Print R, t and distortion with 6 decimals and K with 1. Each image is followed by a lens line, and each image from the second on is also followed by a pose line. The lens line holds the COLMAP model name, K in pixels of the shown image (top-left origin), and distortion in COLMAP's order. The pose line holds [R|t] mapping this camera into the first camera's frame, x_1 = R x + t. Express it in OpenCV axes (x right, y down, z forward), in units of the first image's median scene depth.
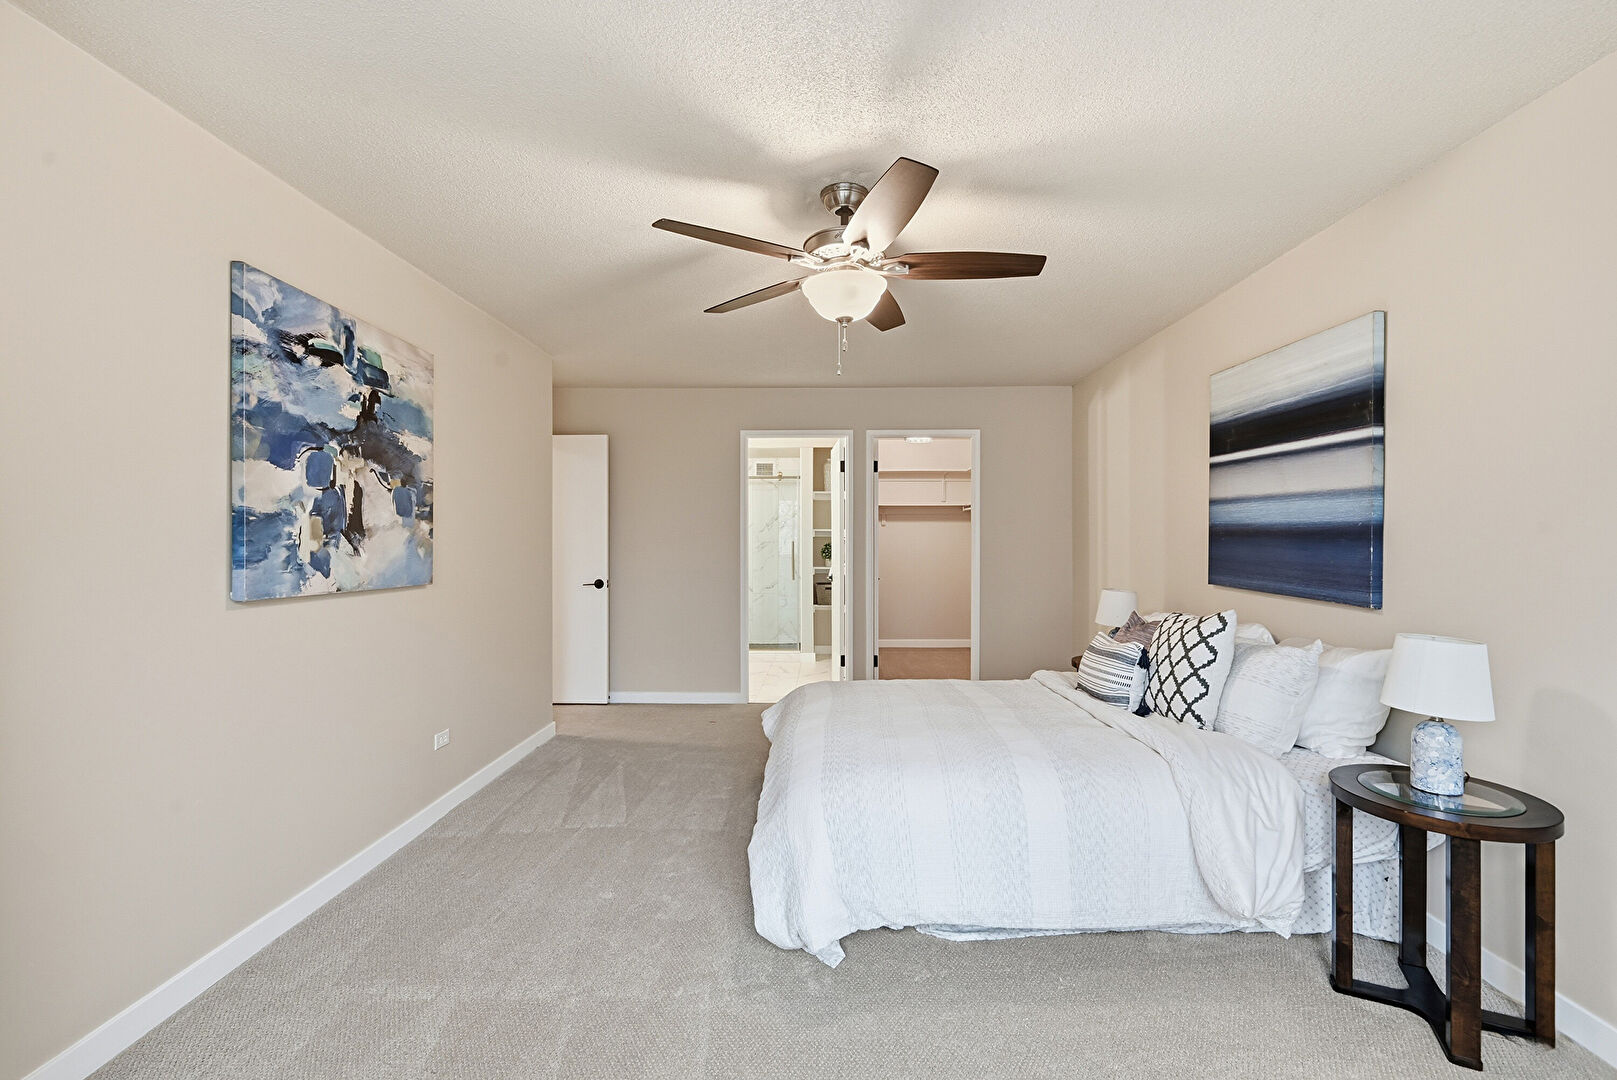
lens RADIAL K [[699.6, 0, 808.5], [0, 699.6, 540.0], [0, 0, 1]] dist [-0.001174, 0.000249]
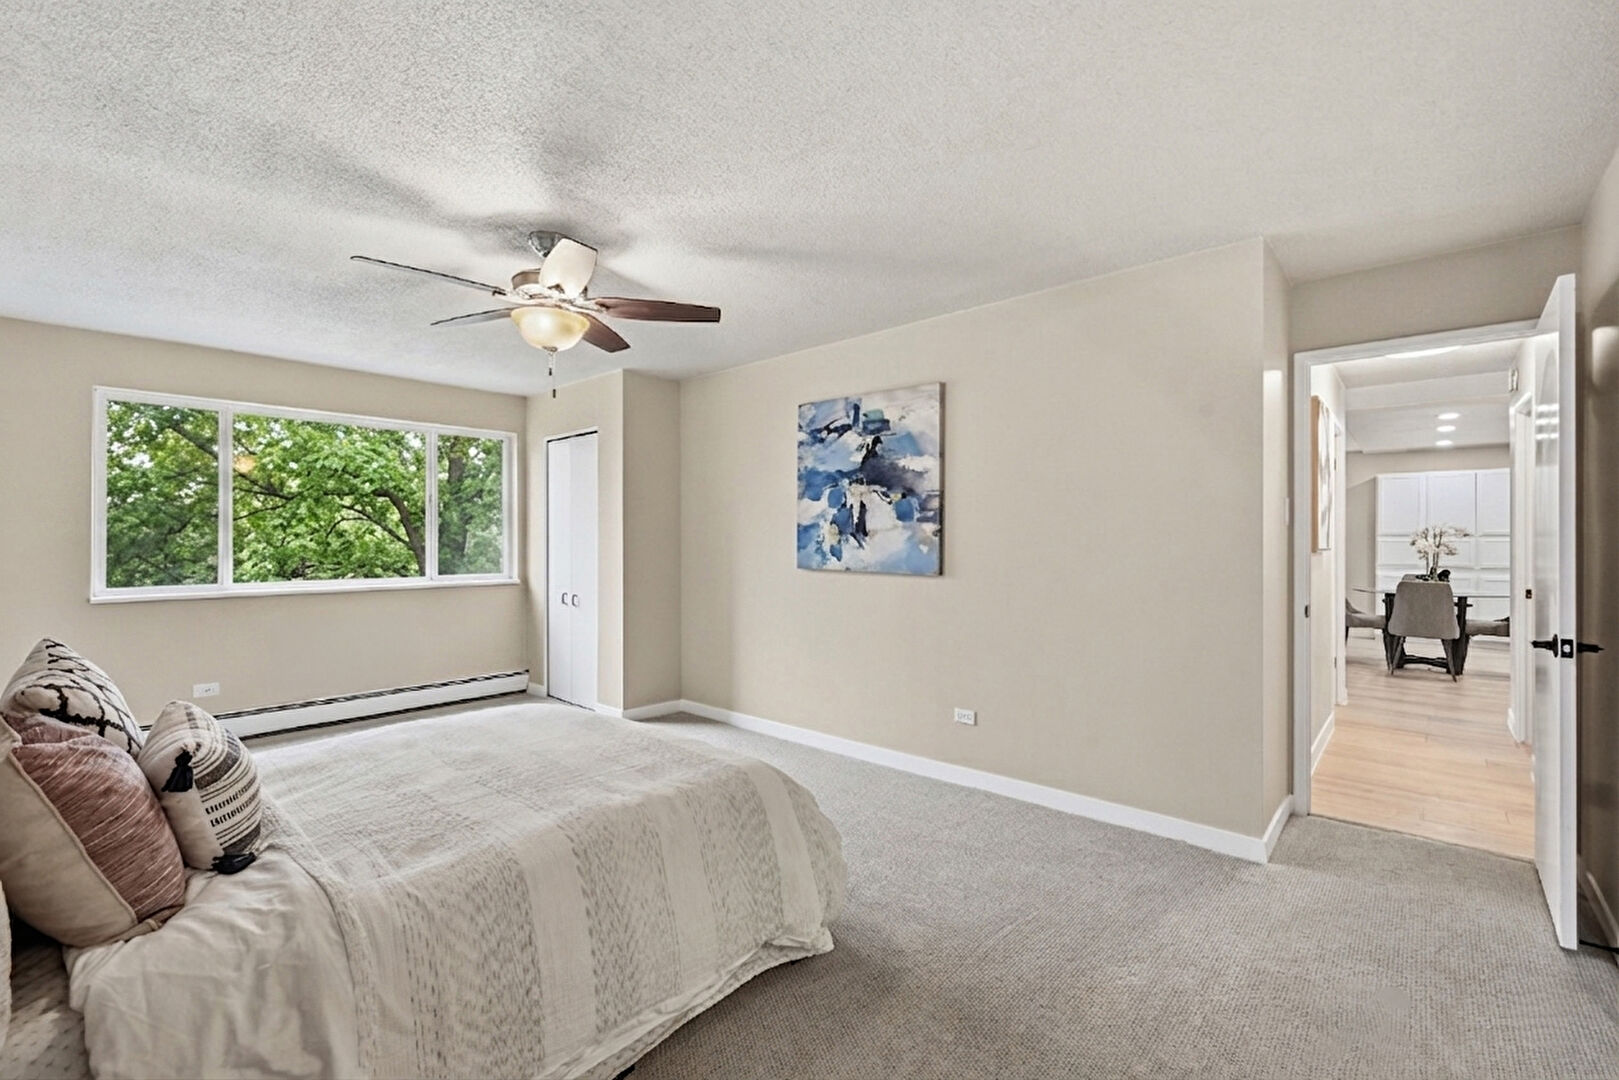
lens RADIAL K [[695.8, 0, 809.2], [0, 695.8, 543.9], [0, 0, 1]] dist [0.000398, -0.000251]
pose [[-0.647729, 0.005299, -0.761853, 0.631786], [0.000464, 0.999978, 0.006561, 0.001891], [0.761871, 0.003897, -0.647717, 1.993995]]
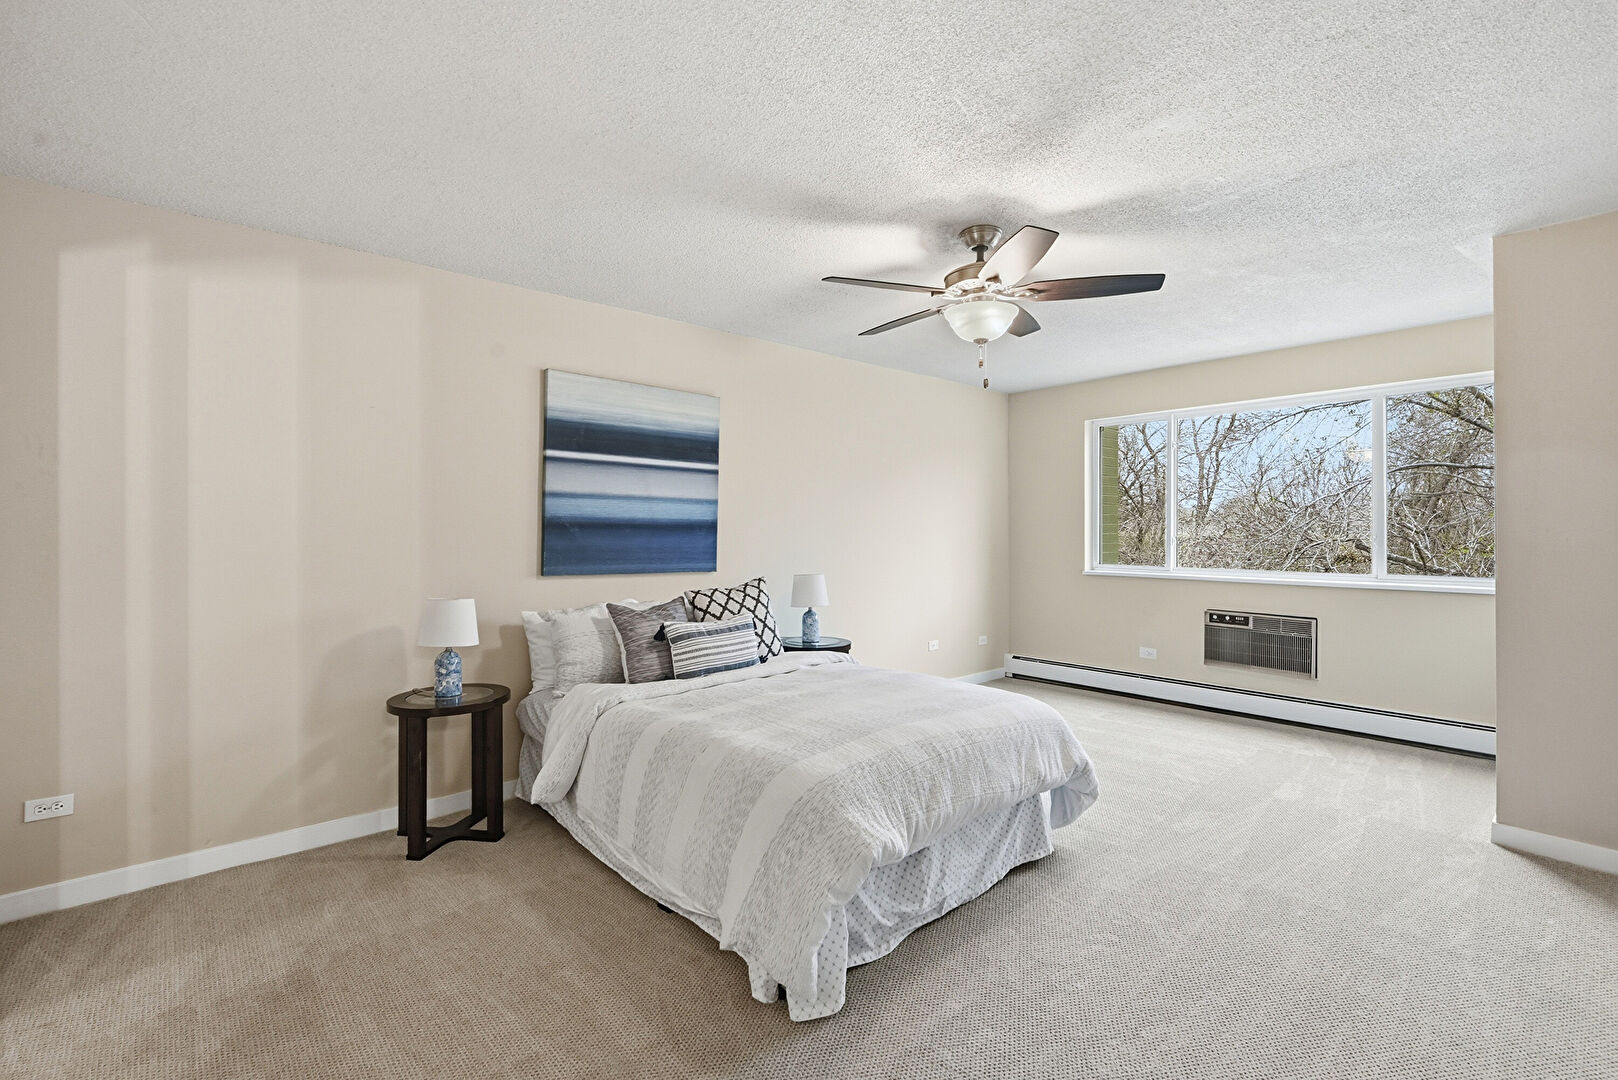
lens RADIAL K [[701.6, 0, 807.9], [0, 701.6, 528.5], [0, 0, 1]] dist [0.000083, 0.000039]
pose [[-0.683701, 0.006033, 0.729737, -0.570414], [0.004983, 0.999981, -0.003598, 0.000719], [-0.729745, 0.001176, -0.683718, 1.941324]]
